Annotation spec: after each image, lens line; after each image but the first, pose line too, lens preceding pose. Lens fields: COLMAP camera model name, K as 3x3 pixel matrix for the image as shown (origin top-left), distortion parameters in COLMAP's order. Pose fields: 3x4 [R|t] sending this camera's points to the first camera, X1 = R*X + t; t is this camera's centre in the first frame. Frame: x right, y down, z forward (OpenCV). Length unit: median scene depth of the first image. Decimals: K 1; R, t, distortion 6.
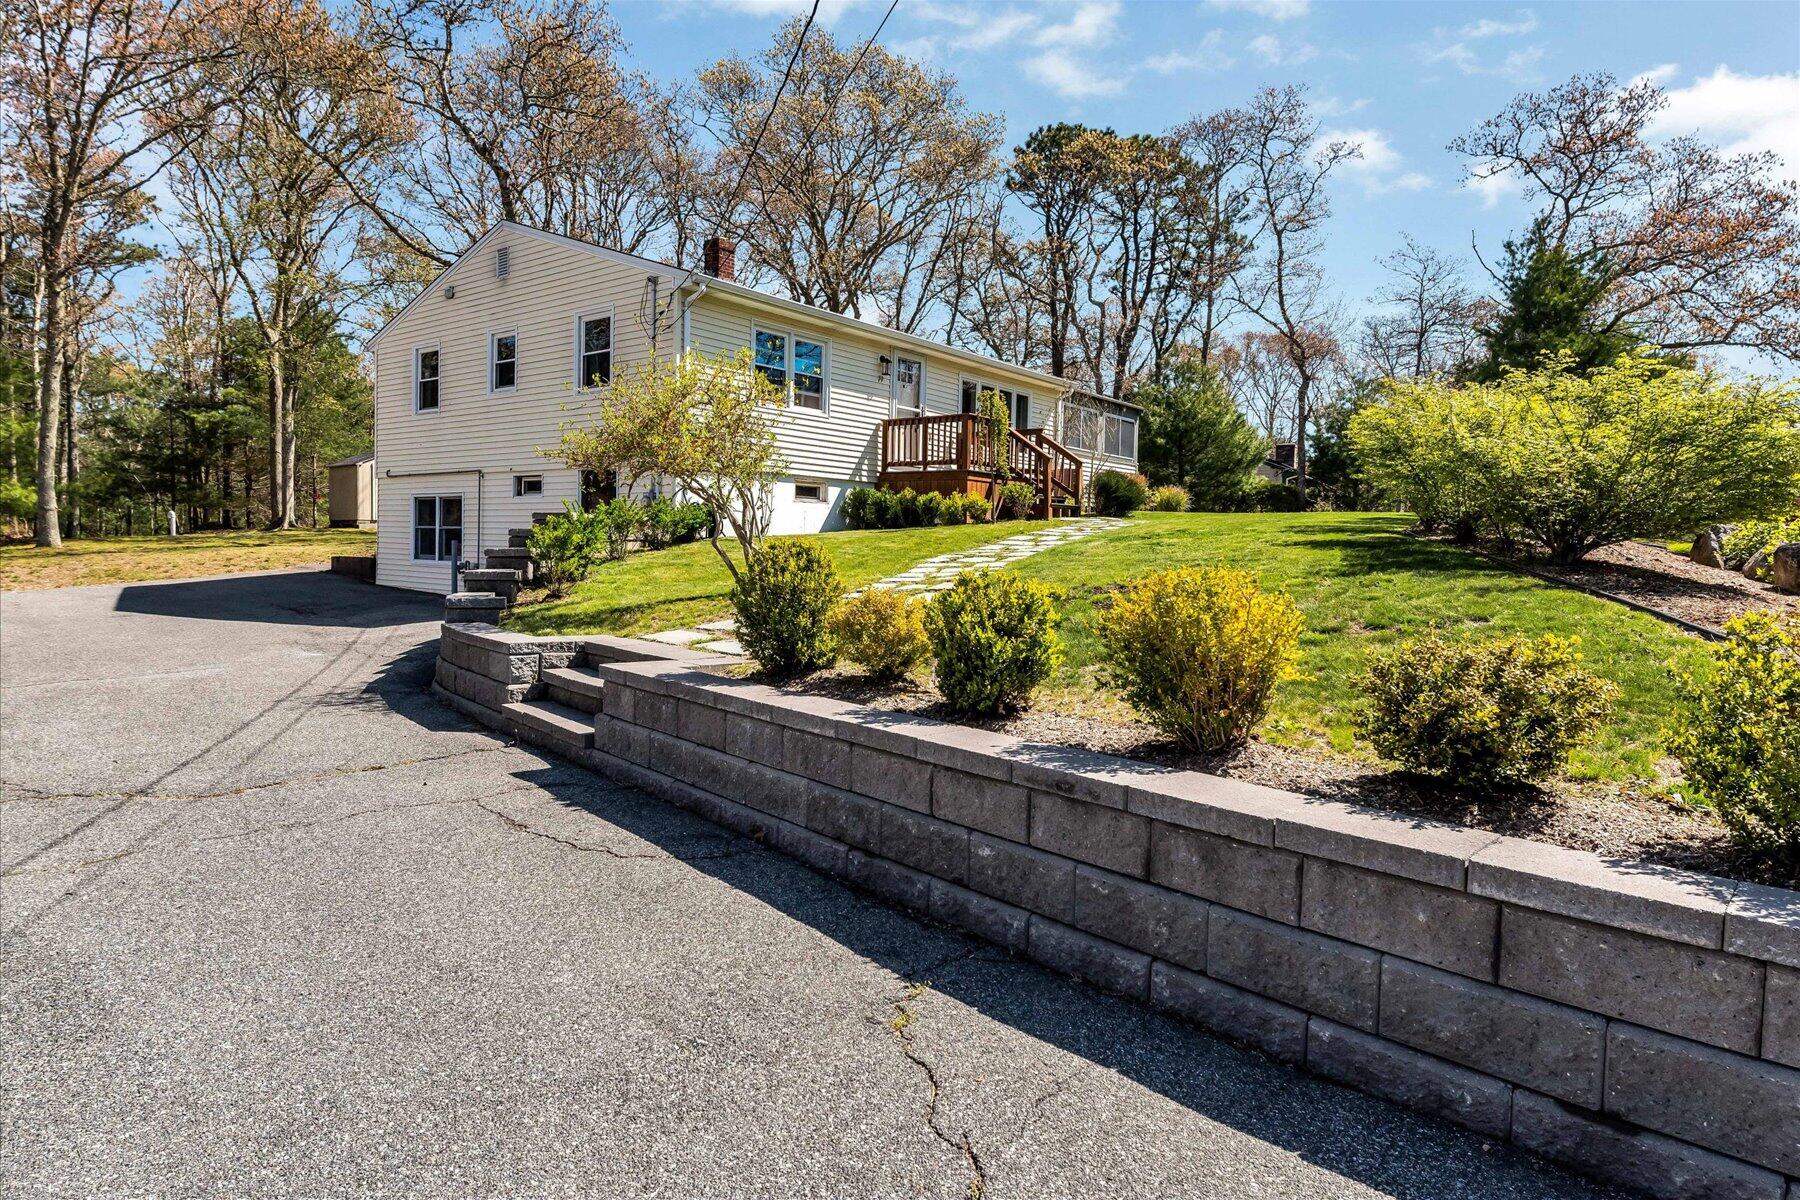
lens RADIAL K [[975.3, 0, 898.0], [0, 975.3, 602.0], [0, 0, 1]] dist [0.001455, 0.000312]
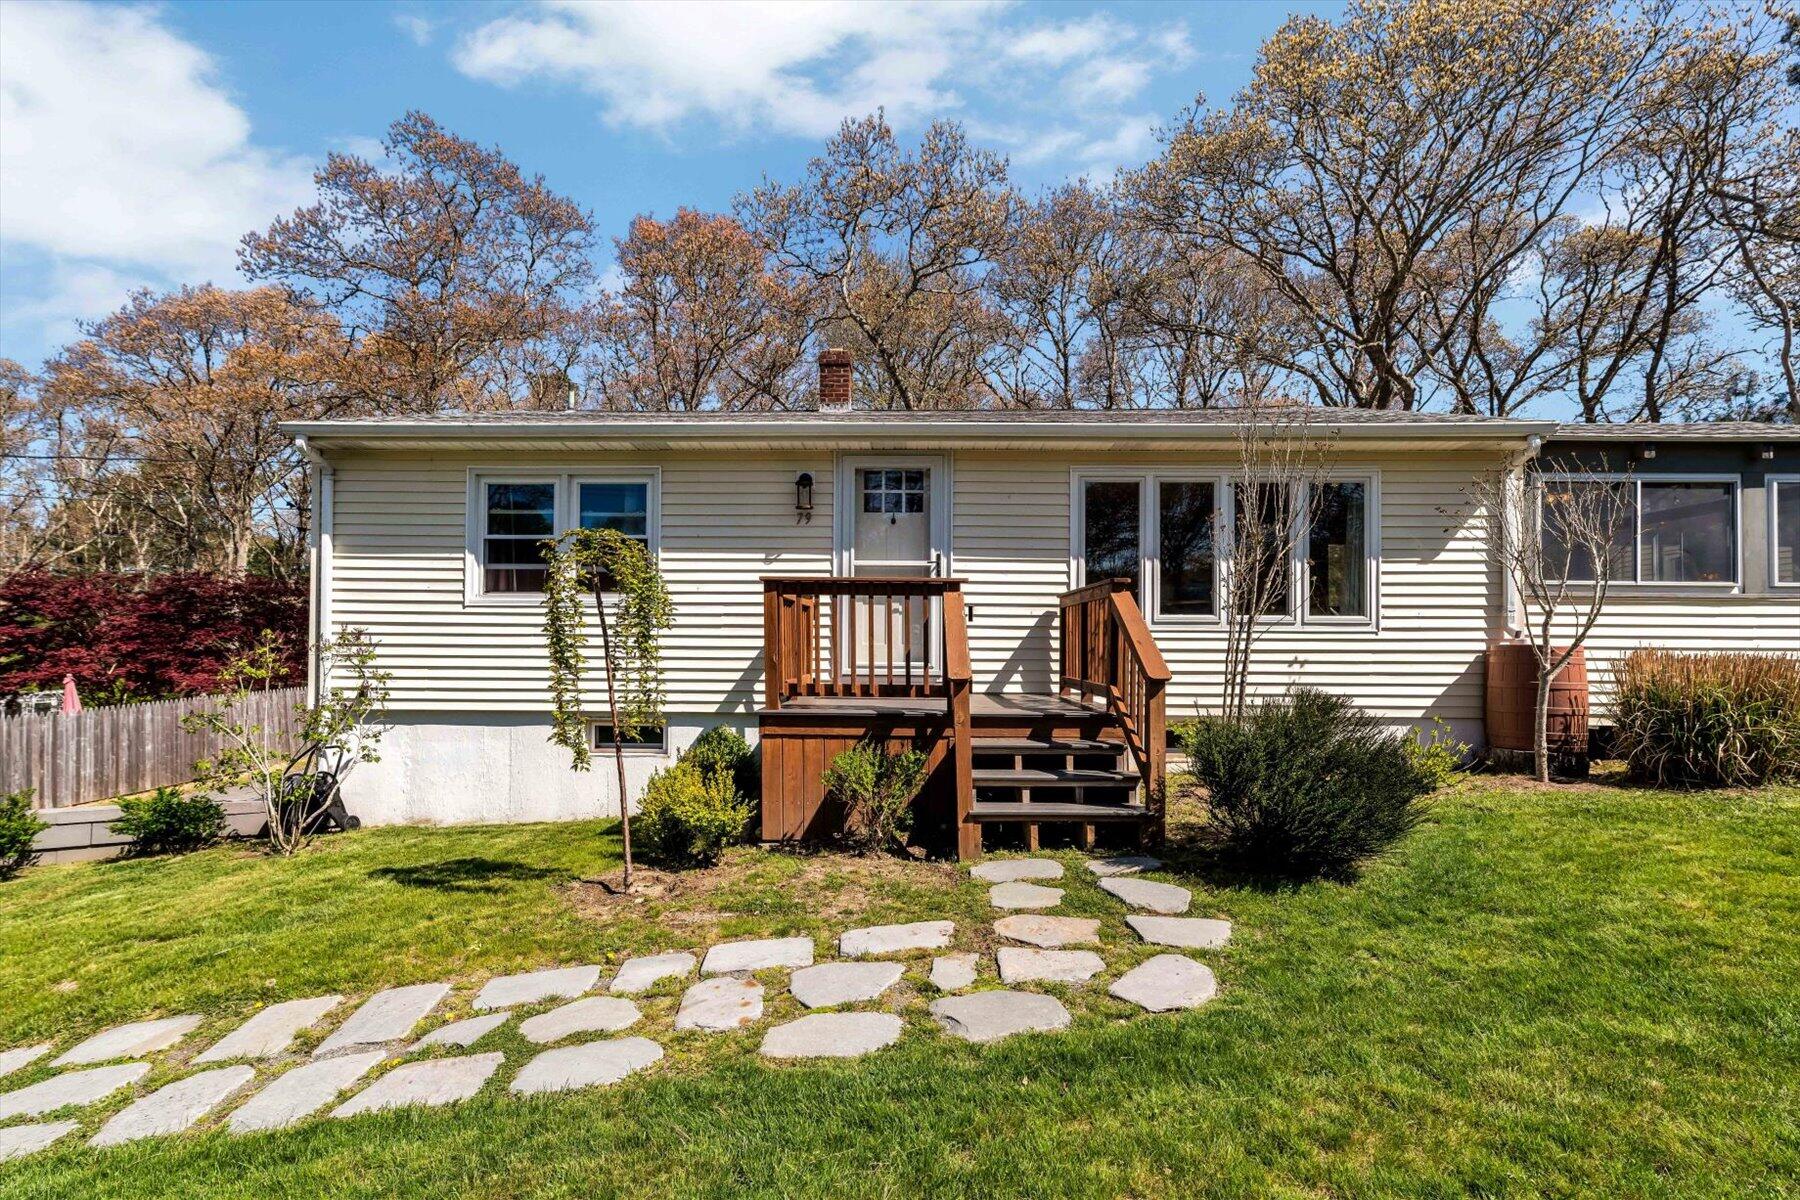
lens RADIAL K [[788.2, 0, 898.4], [0, 788.2, 642.6], [0, 0, 1]] dist [0.000790, 0.000392]
pose [[0.623631, -0.022942, -0.781382, 0.212507], [-0.043793, 0.996974, -0.064224, -0.082938], [0.780491, 0.074271, 0.620740, 0.473892]]
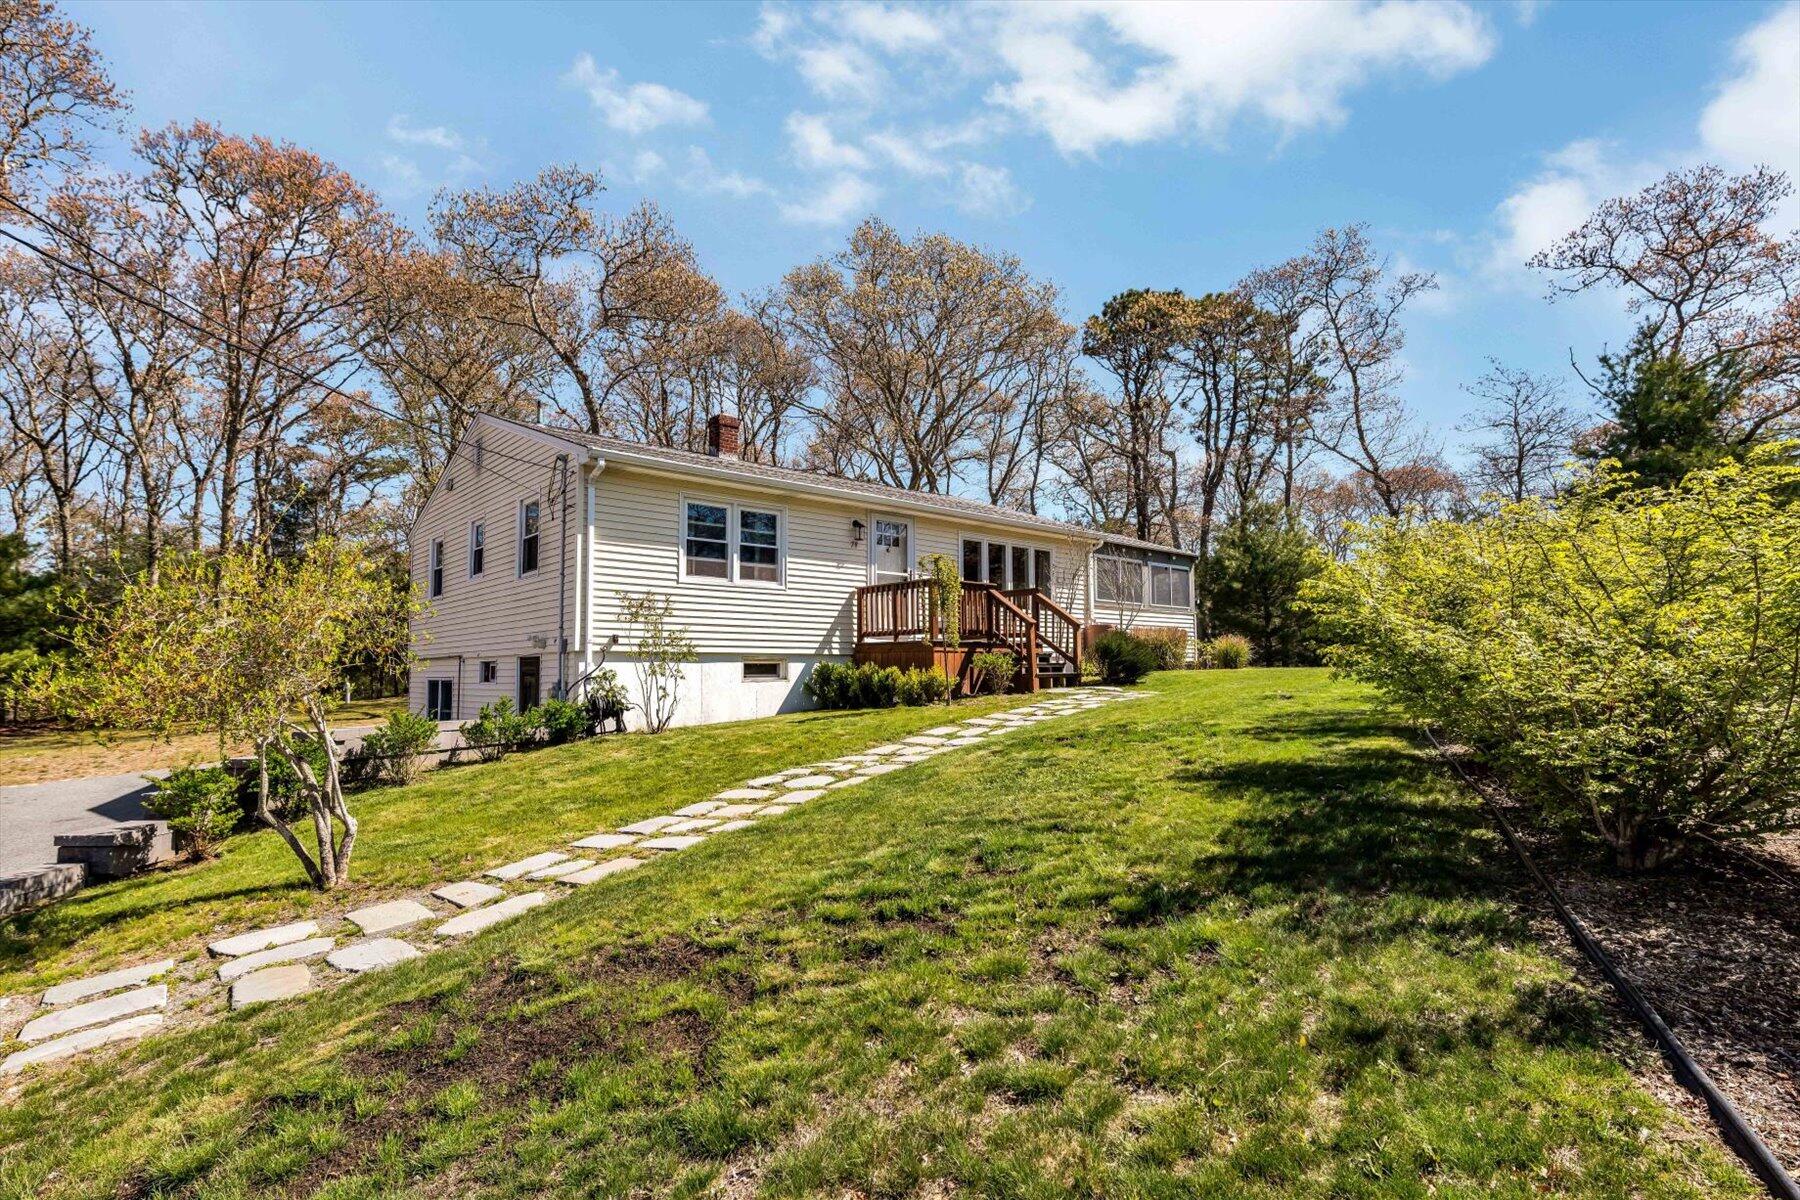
lens RADIAL K [[859.8, 0, 902.4], [0, 859.8, 633.5], [0, 0, 1]] dist [-0.000950, -0.000947]
pose [[0.984494, -0.035104, -0.171867, 0.102197], [0.015747, 0.993502, -0.112723, -0.030621], [0.174707, 0.108269, 0.978650, 0.127857]]
